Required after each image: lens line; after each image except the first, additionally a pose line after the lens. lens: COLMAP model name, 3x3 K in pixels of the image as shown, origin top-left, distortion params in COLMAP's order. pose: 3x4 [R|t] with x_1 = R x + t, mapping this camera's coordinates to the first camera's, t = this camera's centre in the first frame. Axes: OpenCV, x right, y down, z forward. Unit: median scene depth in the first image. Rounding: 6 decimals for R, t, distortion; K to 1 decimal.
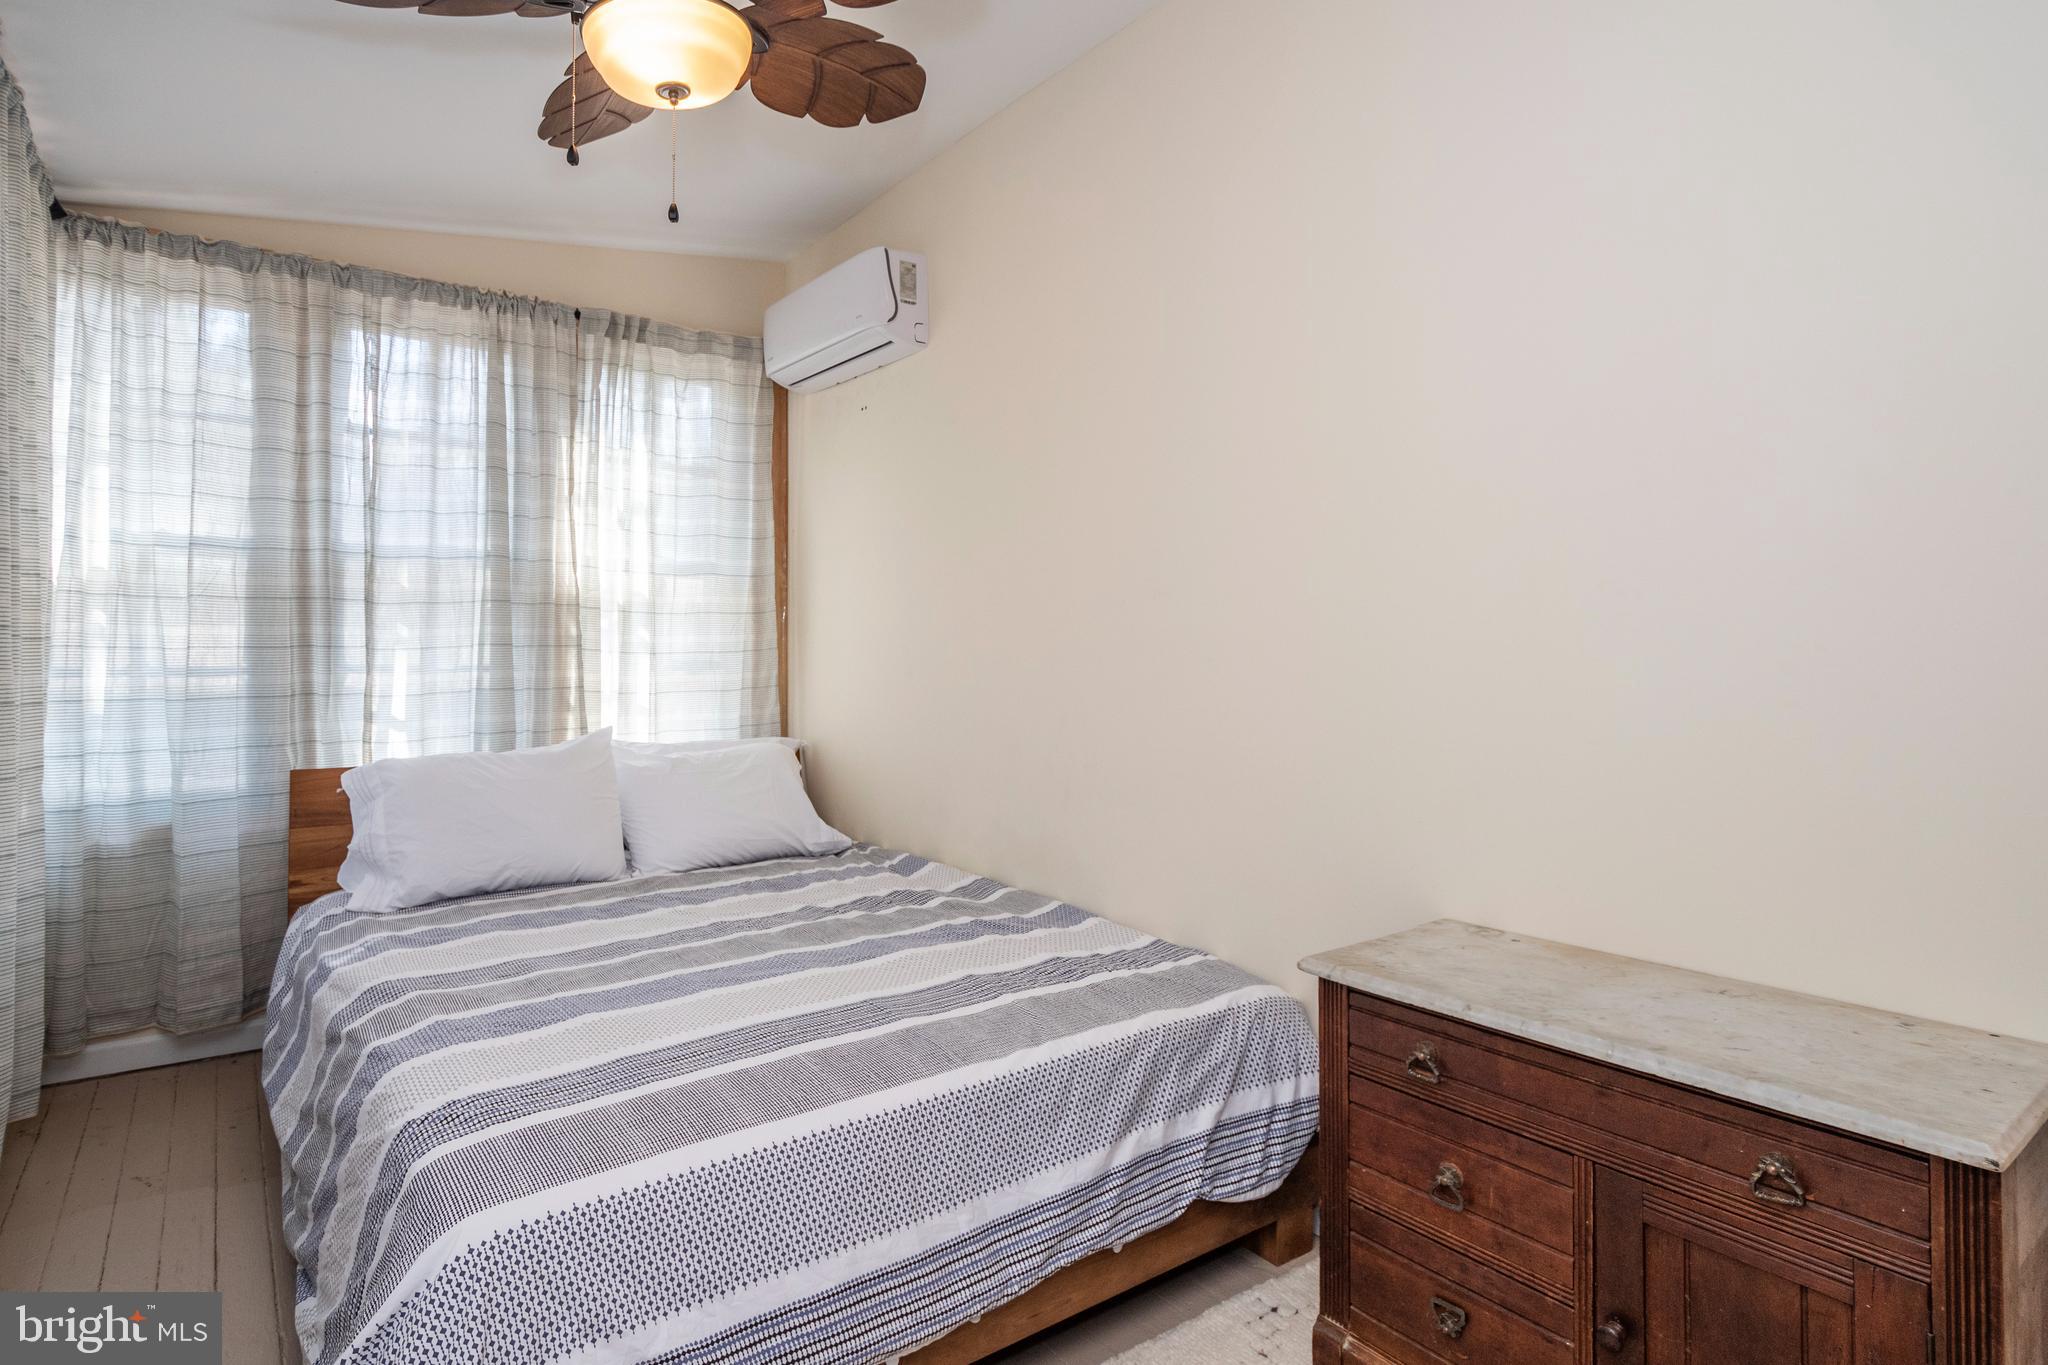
lens RADIAL K [[985.4, 0, 1003.5], [0, 985.4, 633.5], [0, 0, 1]] dist [0.004682, -0.001102]
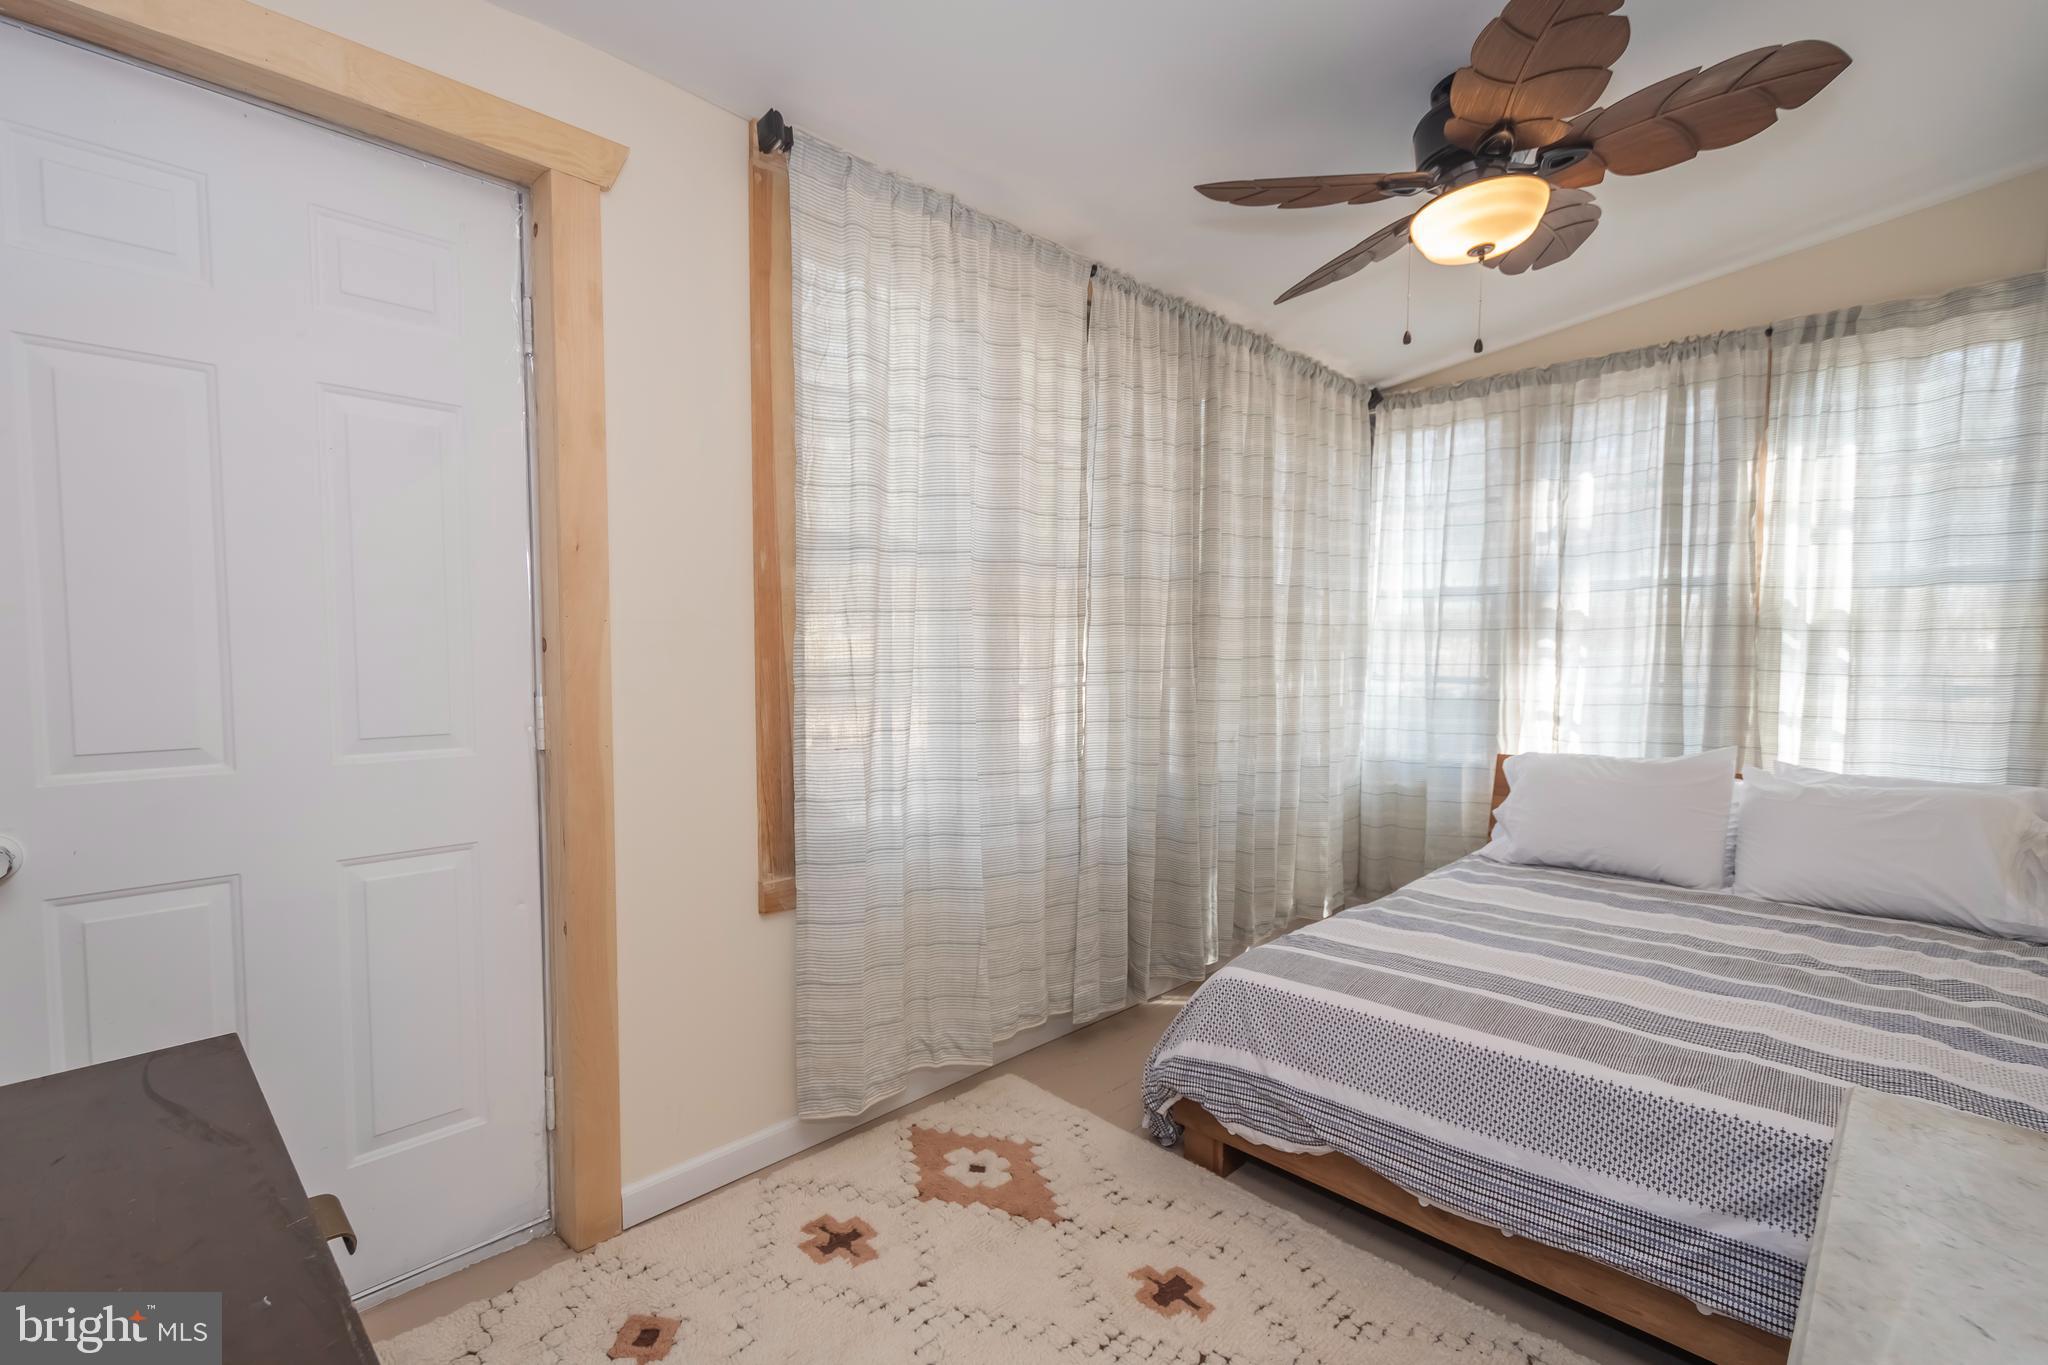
lens RADIAL K [[928.3, 0, 1024.1], [0, 928.3, 689.0], [0, 0, 1]] dist [0.005129, 0.000257]
pose [[0.212356, 0.044856, -0.976162, 0.380926], [0.009153, 0.998811, 0.047888, -0.018660], [0.977149, -0.019104, 0.211693, 0.071802]]
